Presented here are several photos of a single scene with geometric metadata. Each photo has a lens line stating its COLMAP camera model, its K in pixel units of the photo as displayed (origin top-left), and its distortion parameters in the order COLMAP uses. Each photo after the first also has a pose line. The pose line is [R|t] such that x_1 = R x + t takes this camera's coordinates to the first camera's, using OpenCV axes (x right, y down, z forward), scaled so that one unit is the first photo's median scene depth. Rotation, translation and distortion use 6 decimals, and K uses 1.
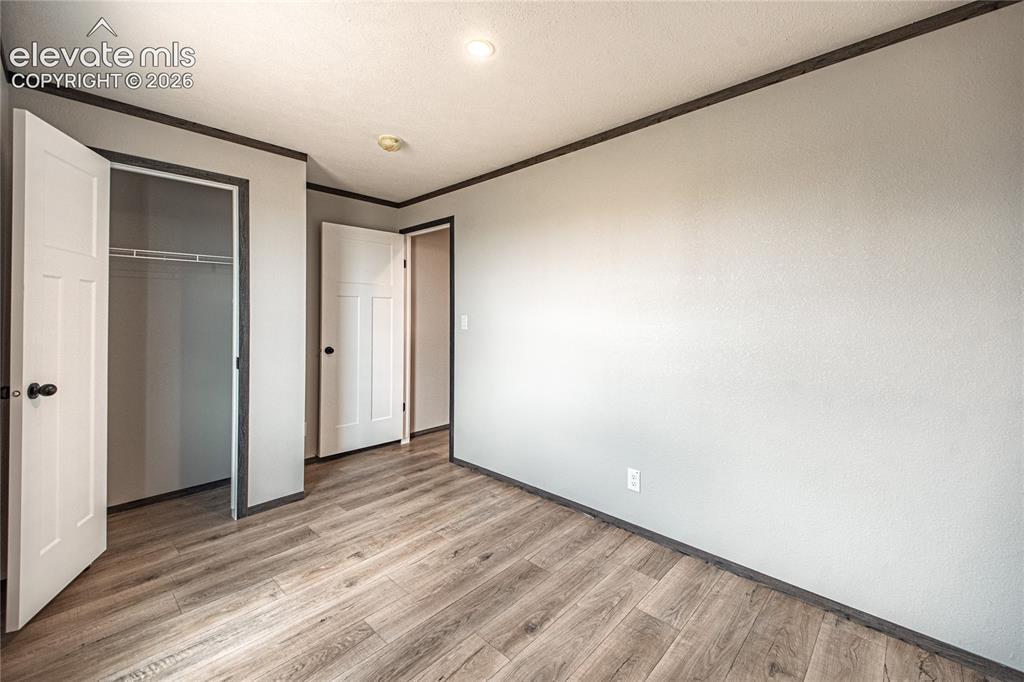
lens RADIAL K [[413.7, 0, 533.7], [0, 413.7, 265.1], [0, 0, 1]] dist [0.014334, -0.005729]
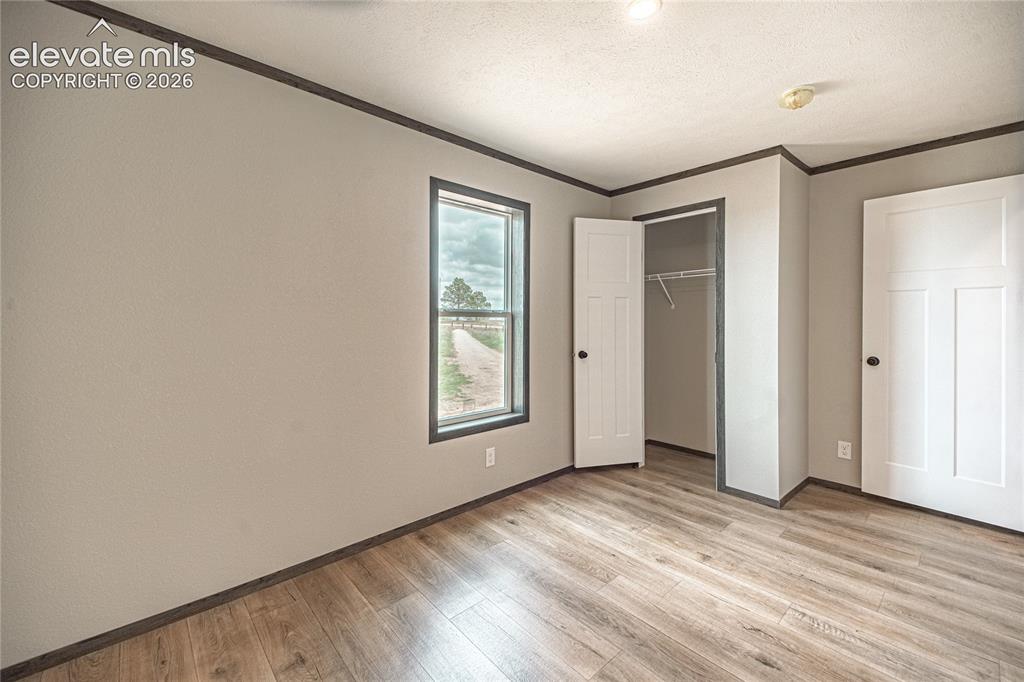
lens RADIAL K [[413.7, 0, 491.6], [0, 413.7, 325.5], [0, 0, 1]] dist [0.014334, -0.005729]
pose [[-0.132246, 0.020380, -0.991007, 0.572723], [0.116780, 0.993146, 0.004840, 0.075578], [0.984314, -0.115090, -0.133719, 0.641350]]
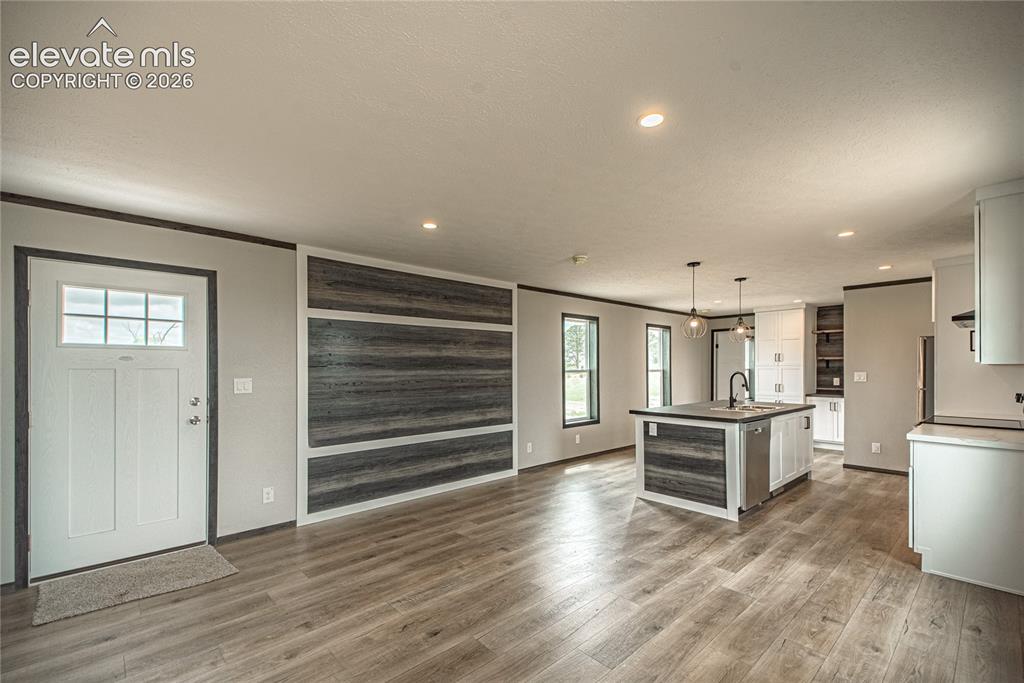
lens RADIAL K [[447.9, 0, 493.5], [0, 447.9, 366.1], [0, 0, 1]] dist [0.033406, -0.006567]
pose [[0.993777, -0.000967, -0.111380, -0.274883], [0.013404, 0.993734, 0.110969, -0.063458], [0.110575, -0.111771, 0.987563, -0.367290]]
